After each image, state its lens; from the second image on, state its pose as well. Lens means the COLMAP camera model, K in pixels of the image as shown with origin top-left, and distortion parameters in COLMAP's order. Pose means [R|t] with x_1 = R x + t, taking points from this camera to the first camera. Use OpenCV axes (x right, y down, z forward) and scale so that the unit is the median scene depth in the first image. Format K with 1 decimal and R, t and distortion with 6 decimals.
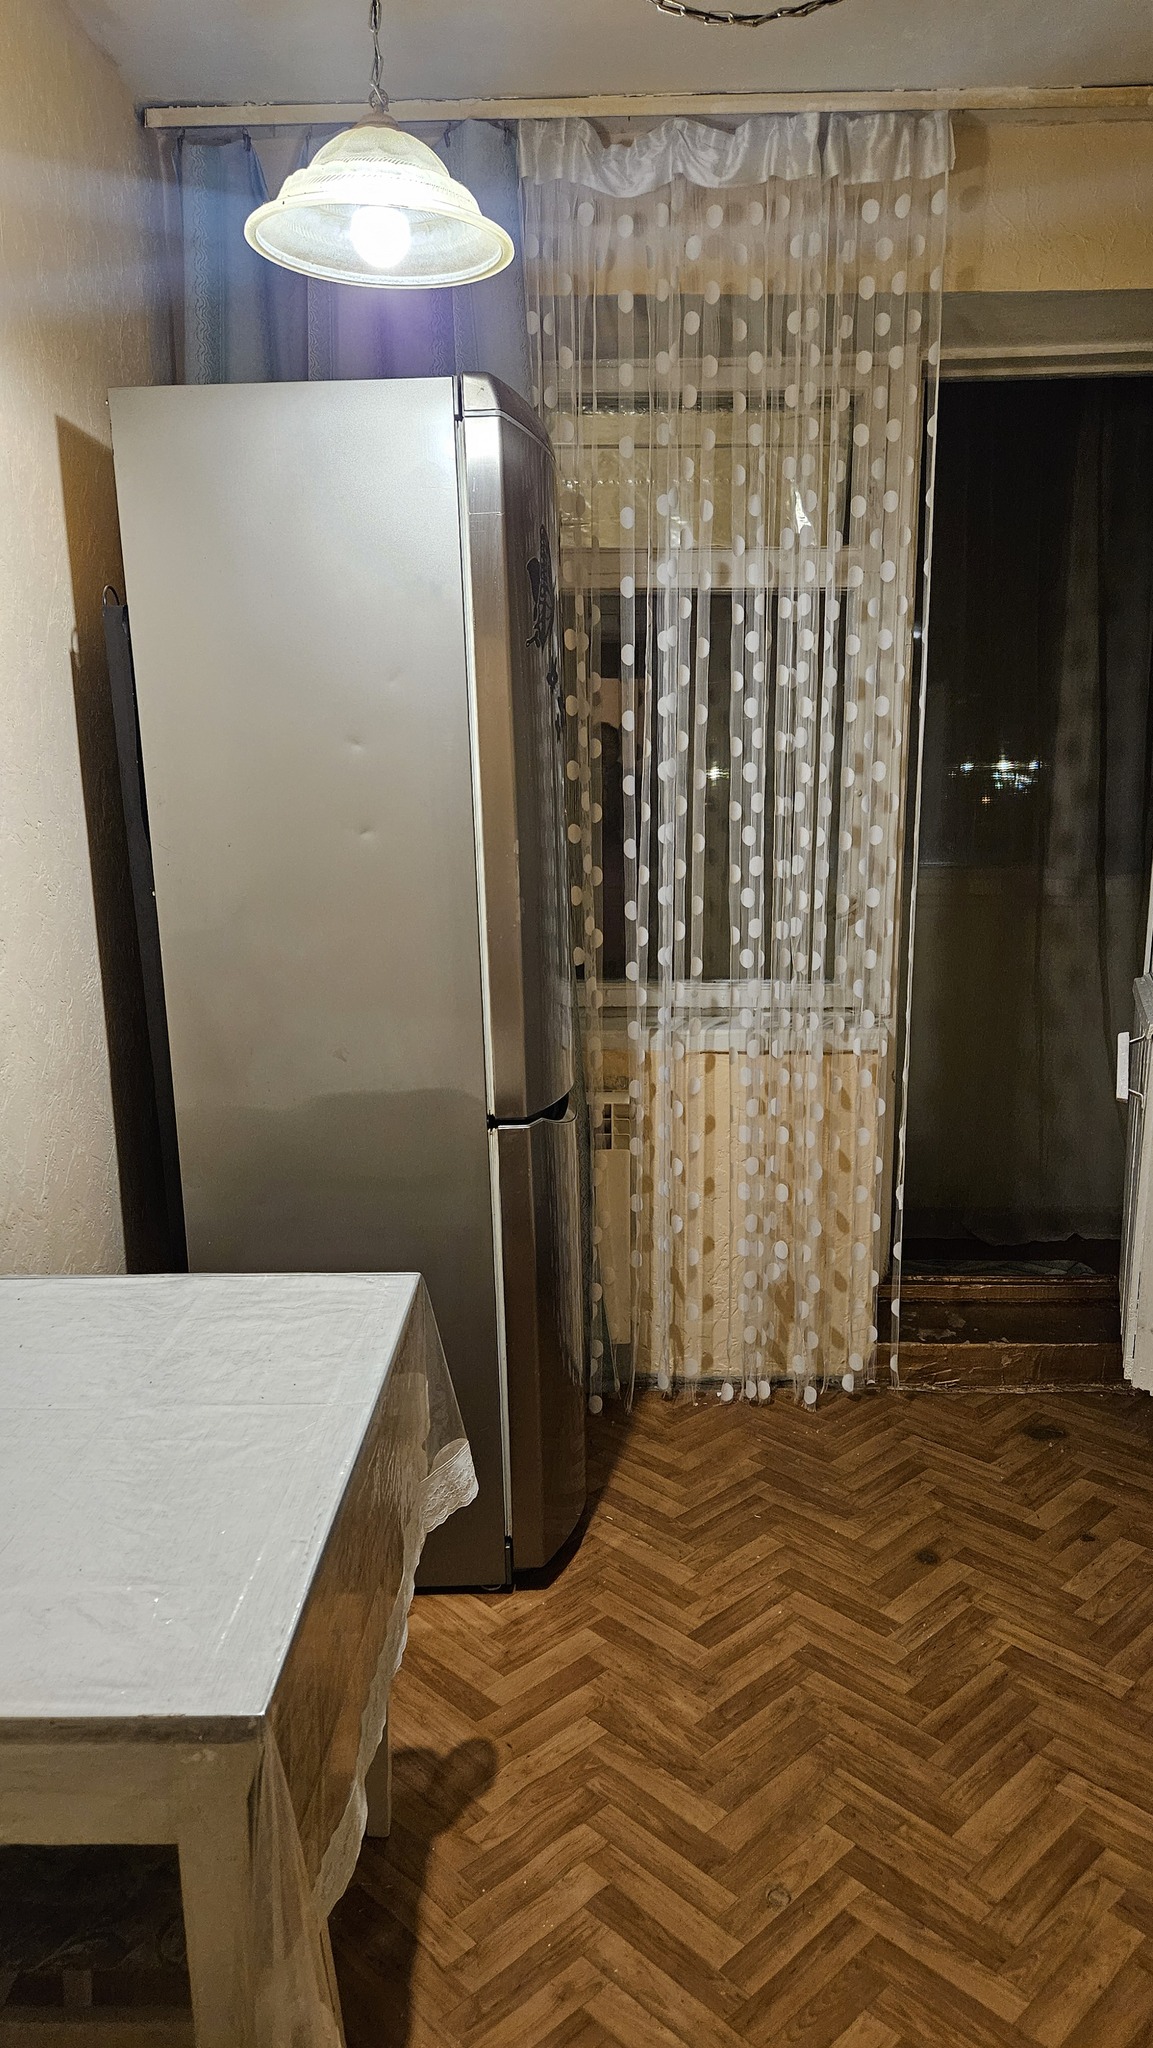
lens RADIAL K [[1364.8, 0, 574.3], [0, 1364.8, 1025.7], [0, 0, 1]] dist [0.072421, -0.060892]
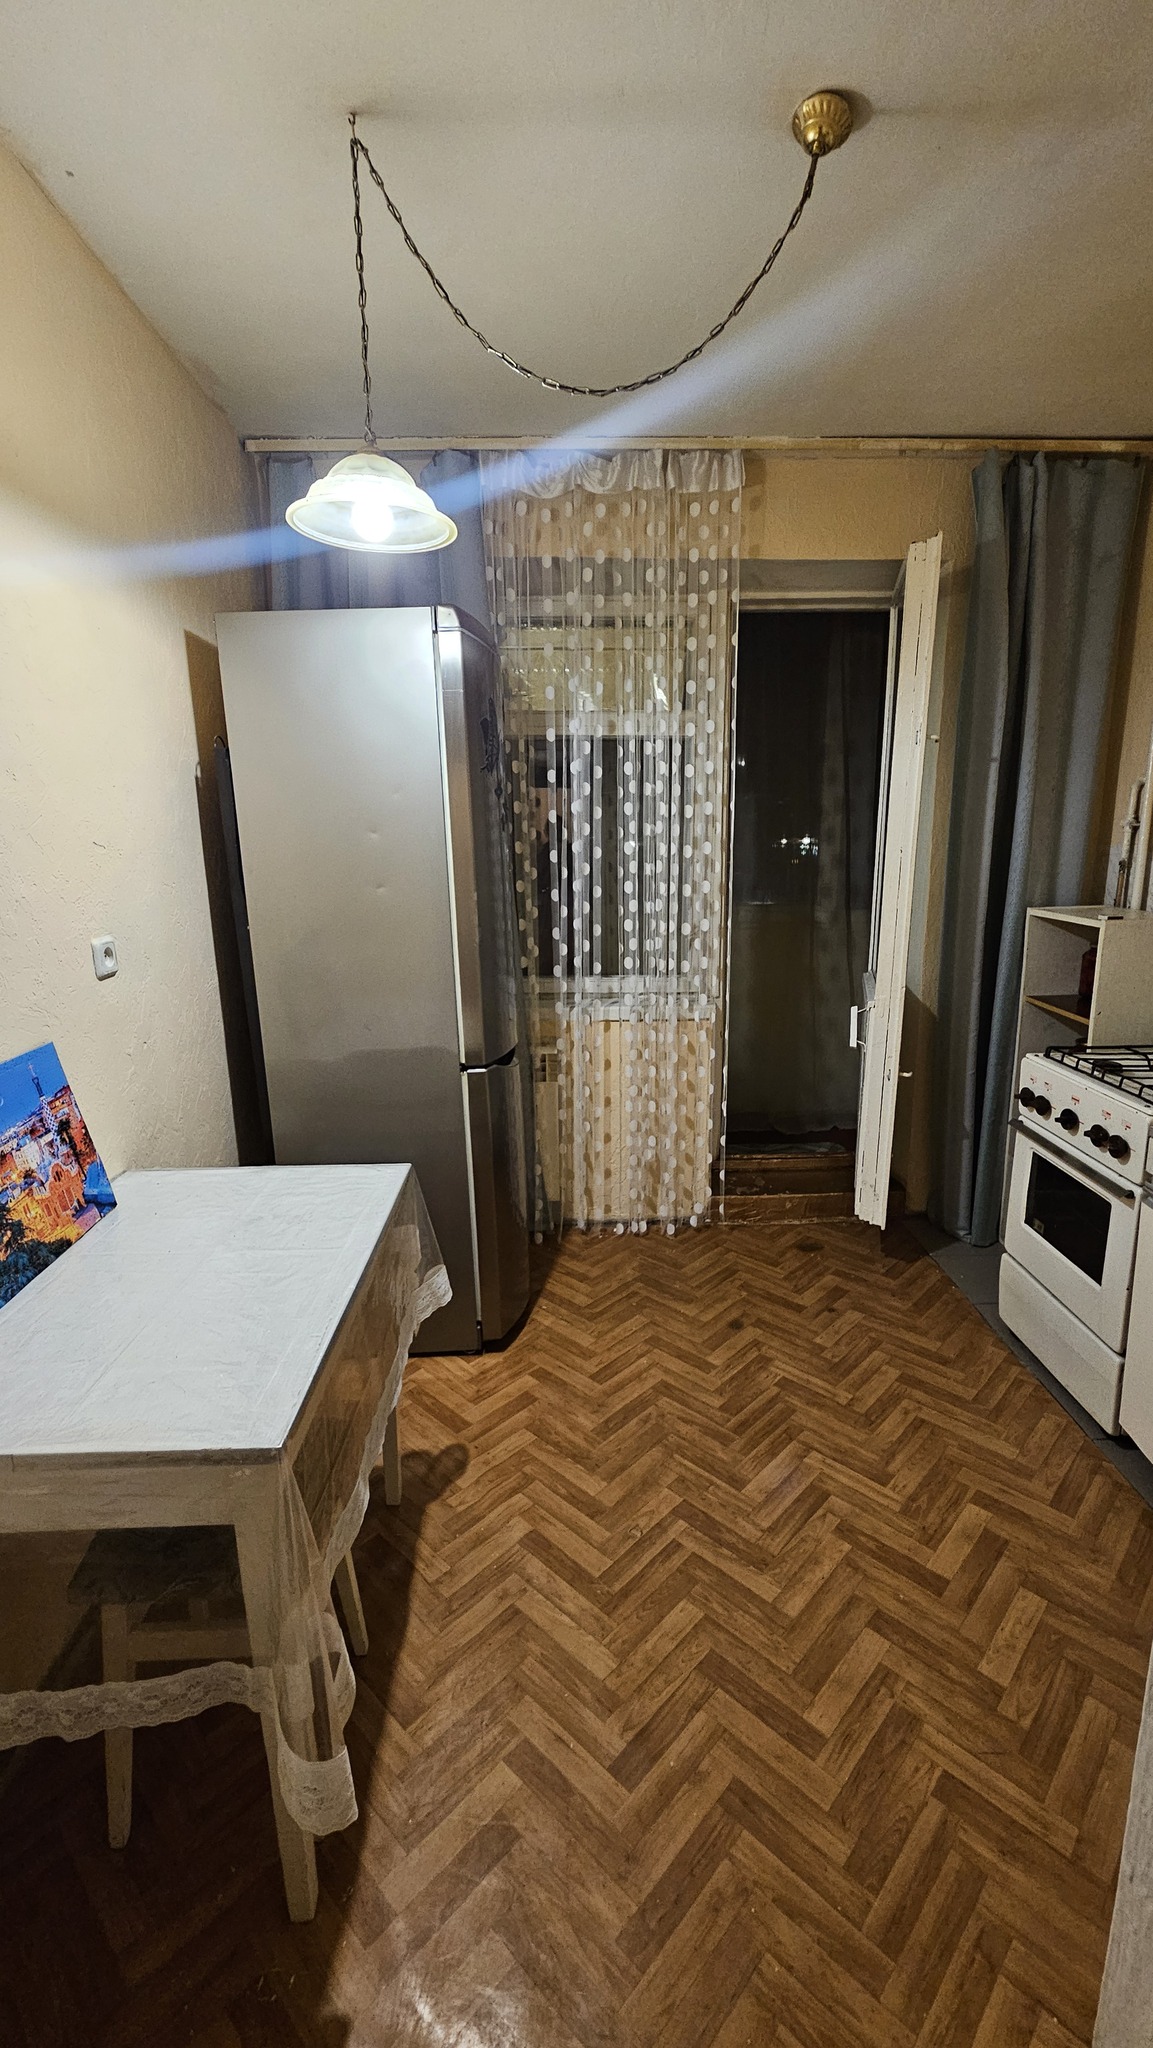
lens RADIAL K [[841.2, 0, 584.1], [0, 841.2, 1010.1], [0, 0, 1]] dist [-0.000962, -0.000181]
pose [[0.999027, -0.010575, 0.042817, 0.037027], [0.010079, 0.999880, 0.011773, -0.007050], [-0.042936, -0.011330, 0.999014, 0.005564]]
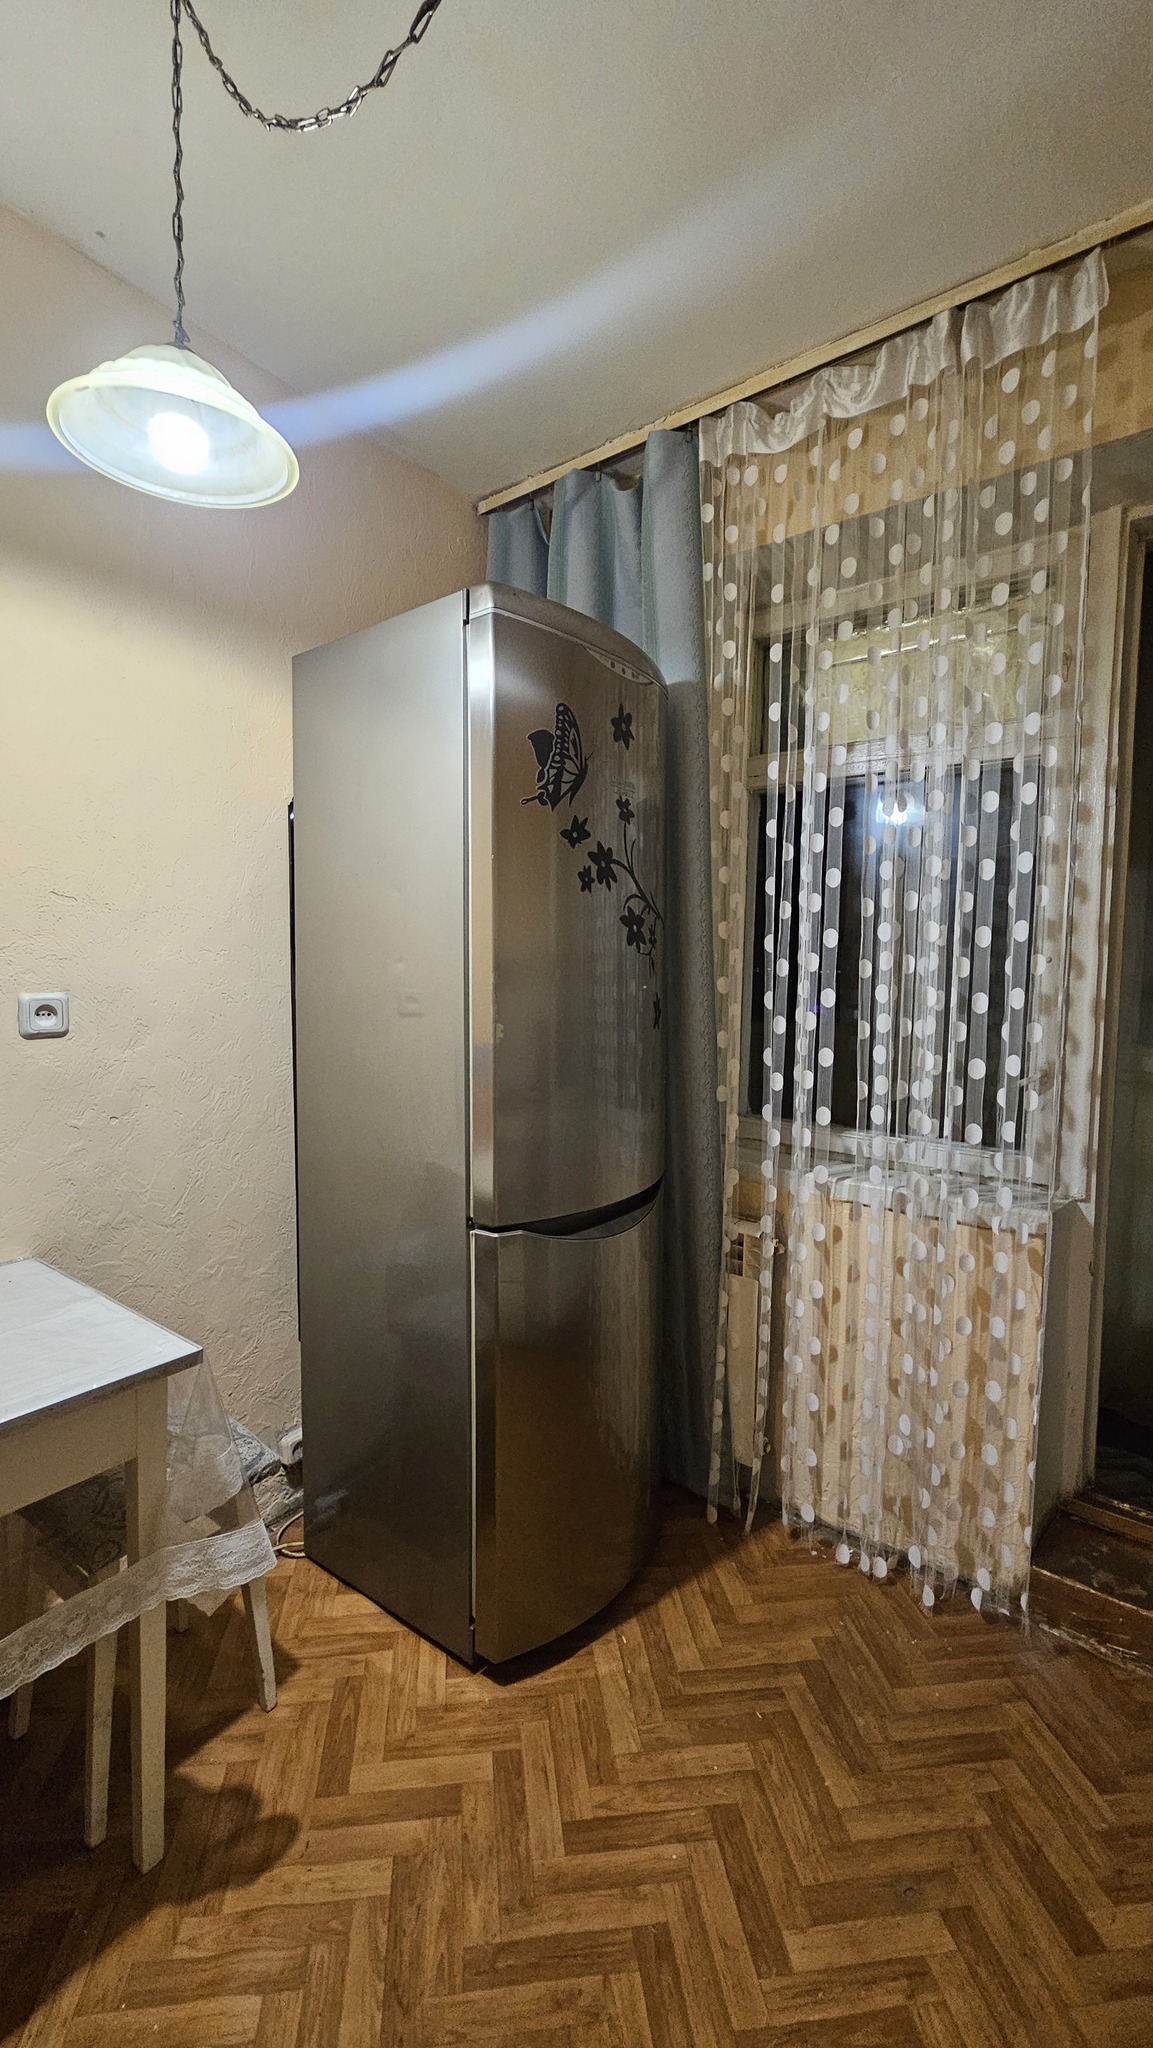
lens RADIAL K [[841.2, 0, 583.0], [0, 841.2, 1016.7], [0, 0, 1]] dist [-0.000962, -0.000181]
pose [[0.808094, 0.055515, -0.586432, 0.380009], [-0.134556, 0.986624, -0.092016, -0.042556], [0.573480, 0.153265, 0.804755, 0.452154]]
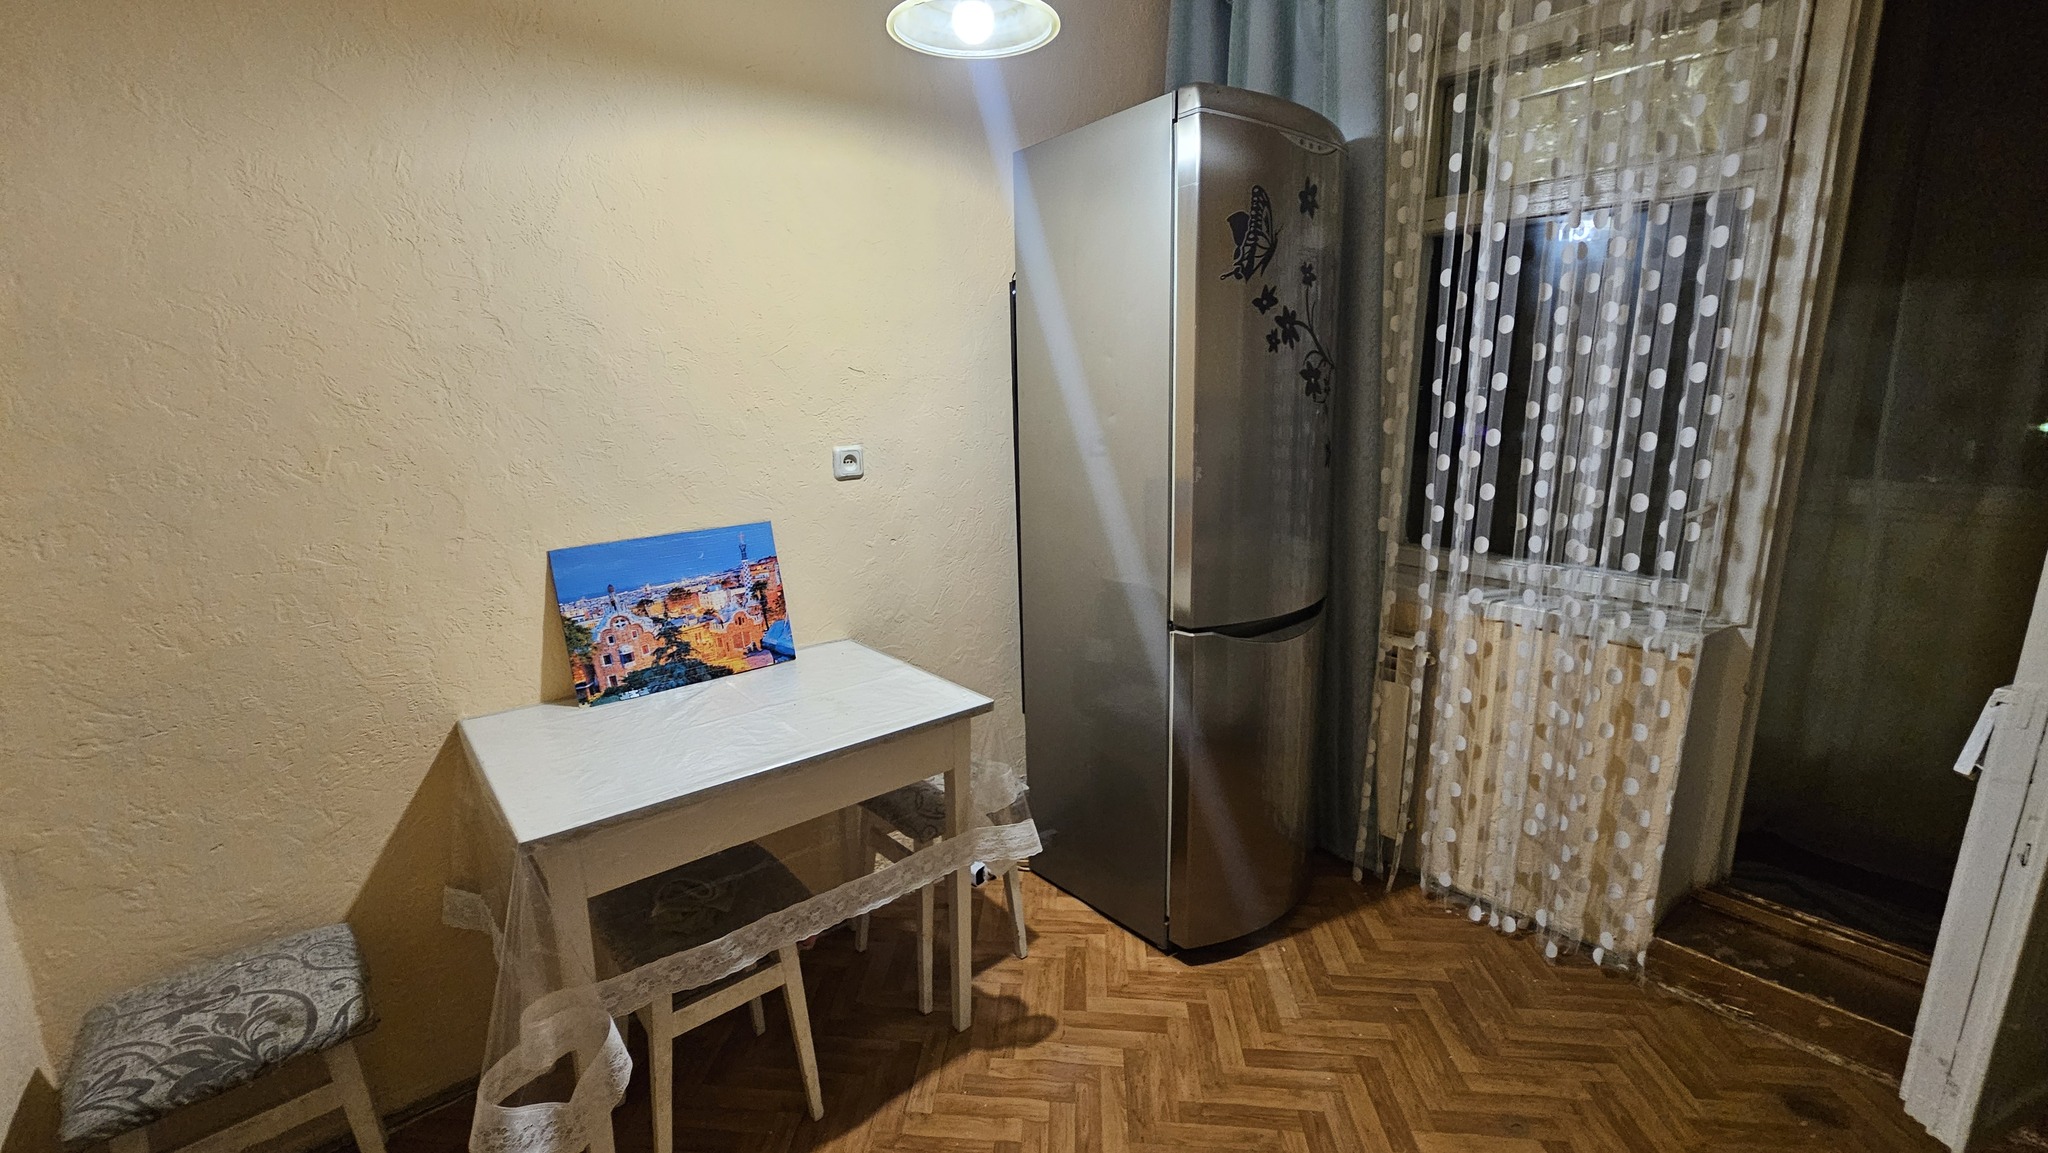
lens RADIAL K [[841.2, 0, 1015.7], [0, 841.2, 566.2], [0, 0, 1]] dist [-0.000962, -0.000181]
pose [[0.656907, 0.153048, -0.738275, 0.436246], [-0.137678, 0.987067, 0.082120, -0.036650], [0.741295, 0.047699, 0.669482, 0.285785]]
